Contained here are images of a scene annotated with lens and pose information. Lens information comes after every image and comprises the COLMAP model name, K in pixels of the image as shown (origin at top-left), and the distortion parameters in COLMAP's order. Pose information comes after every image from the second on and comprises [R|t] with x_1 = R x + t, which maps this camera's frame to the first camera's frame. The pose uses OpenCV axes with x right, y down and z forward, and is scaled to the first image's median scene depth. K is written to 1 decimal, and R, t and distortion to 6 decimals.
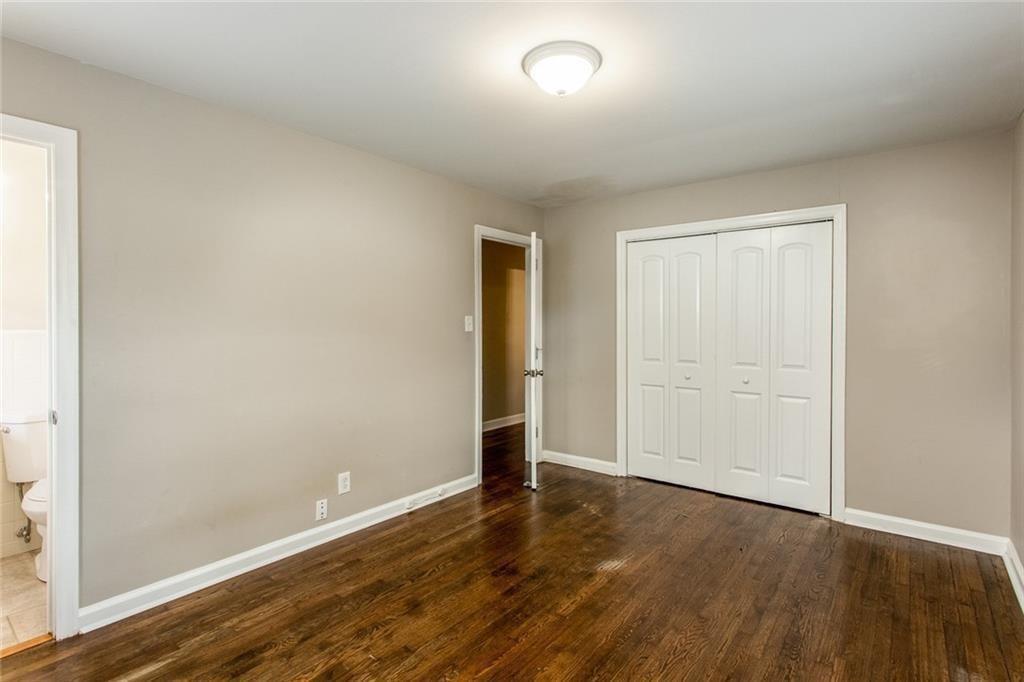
lens RADIAL K [[492.6, 0, 498.1], [0, 492.6, 324.8], [0, 0, 1]] dist [-0.001281, -0.000324]
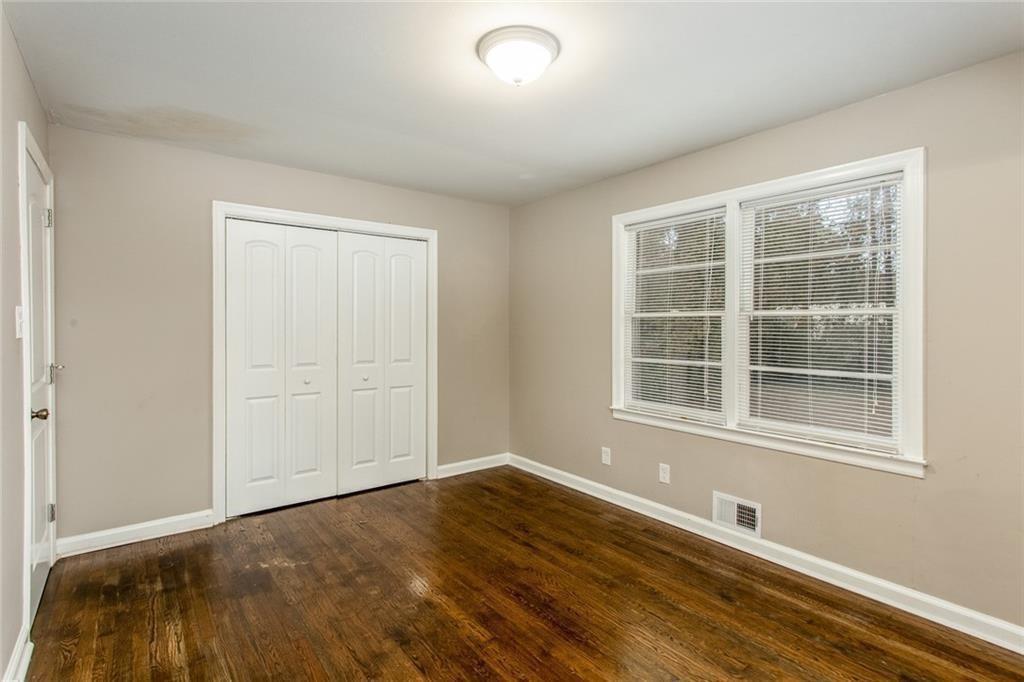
lens RADIAL K [[506.3, 0, 505.7], [0, 506.3, 325.8], [0, 0, 1]] dist [-0.004188, -0.001381]
pose [[0.235772, -0.002571, 0.971805, -0.580374], [0.001190, 0.999997, 0.002357, 0.000815], [-0.971808, 0.000601, 0.235774, 0.556201]]
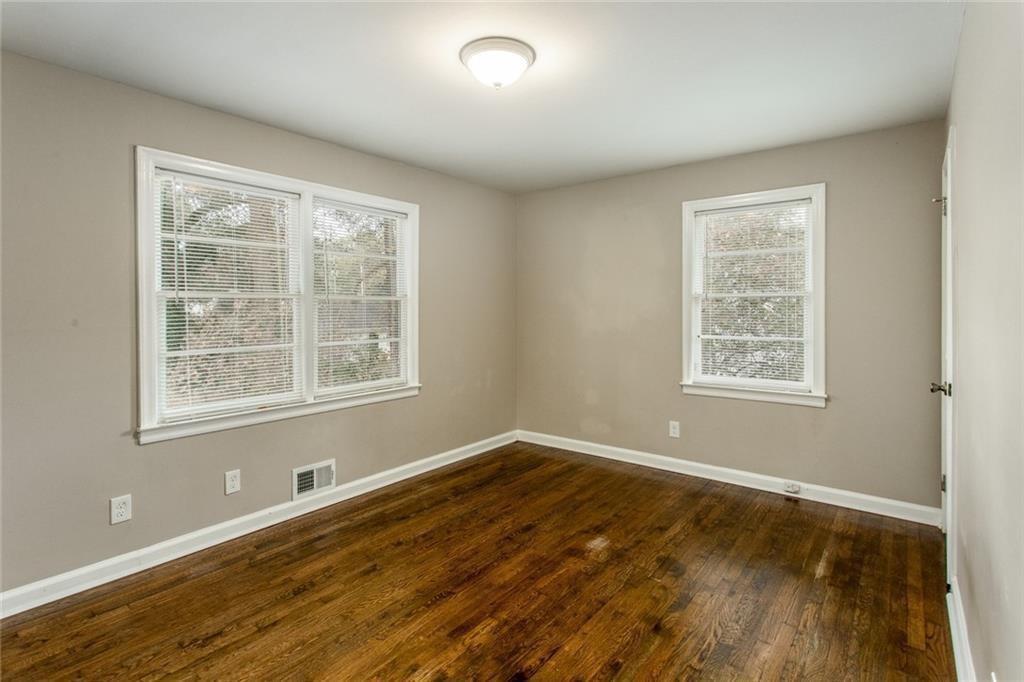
lens RADIAL K [[512.3, 0, 514.9], [0, 512.3, 317.6], [0, 0, 1]] dist [-0.003424, -0.000474]
pose [[-0.999191, 0.003296, -0.040088, 0.092140], [0.002236, 0.999648, 0.026452, -0.002881], [0.040161, 0.026341, -0.998846, 1.448306]]
